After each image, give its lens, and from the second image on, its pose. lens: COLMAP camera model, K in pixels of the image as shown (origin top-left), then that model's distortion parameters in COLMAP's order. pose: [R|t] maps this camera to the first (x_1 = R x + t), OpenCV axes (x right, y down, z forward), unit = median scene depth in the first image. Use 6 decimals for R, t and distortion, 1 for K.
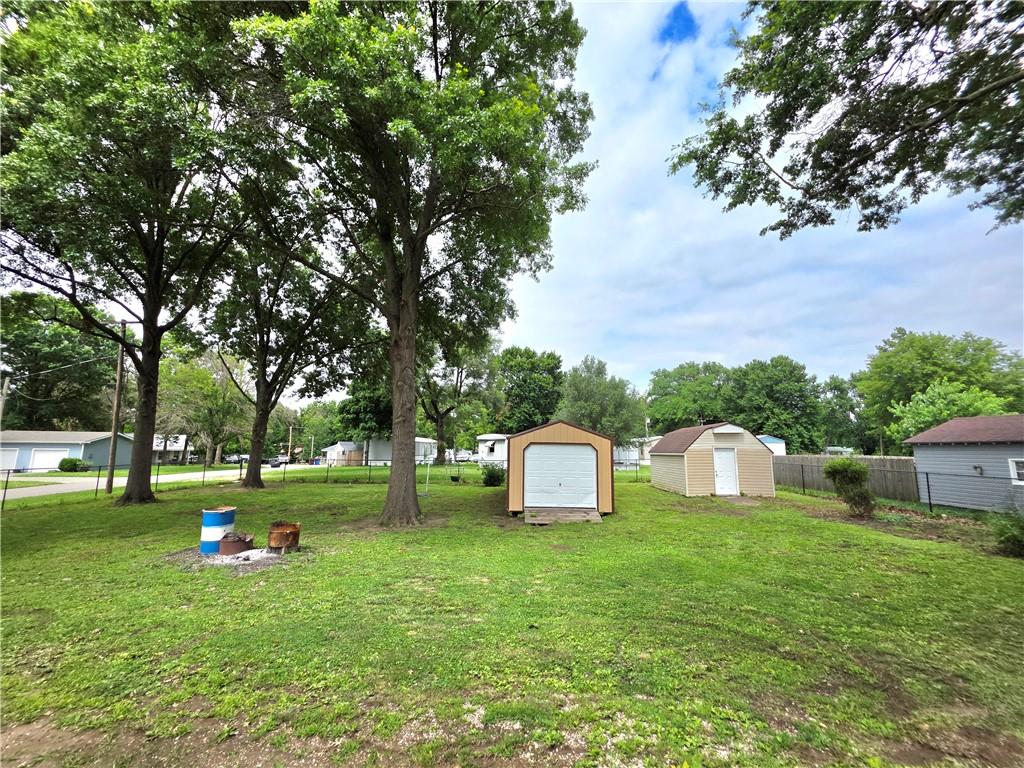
lens RADIAL K [[407.9, 0, 518.5], [0, 407.9, 389.9], [0, 0, 1]] dist [0.000842, -0.000377]
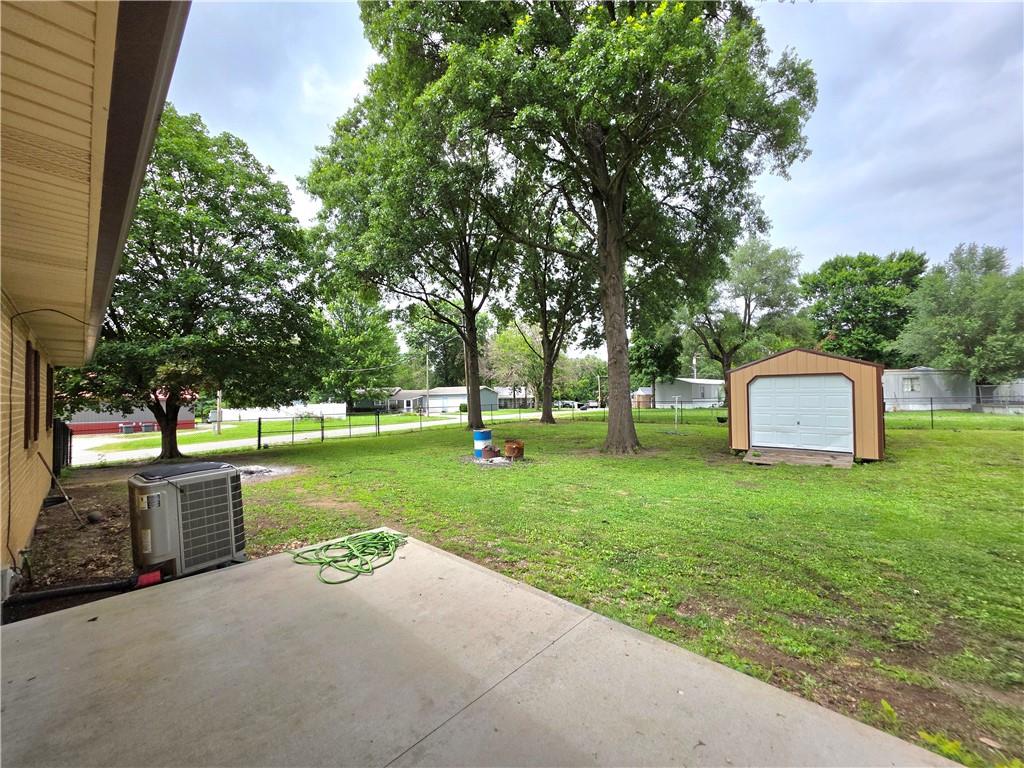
lens RADIAL K [[407.9, 0, 516.0], [0, 407.9, 381.7], [0, 0, 1]] dist [0.000842, -0.000377]
pose [[0.742564, -0.045358, -0.668238, 0.230376], [0.119960, 0.990578, 0.066065, 0.020096], [0.658945, -0.129219, 0.741008, -0.005794]]
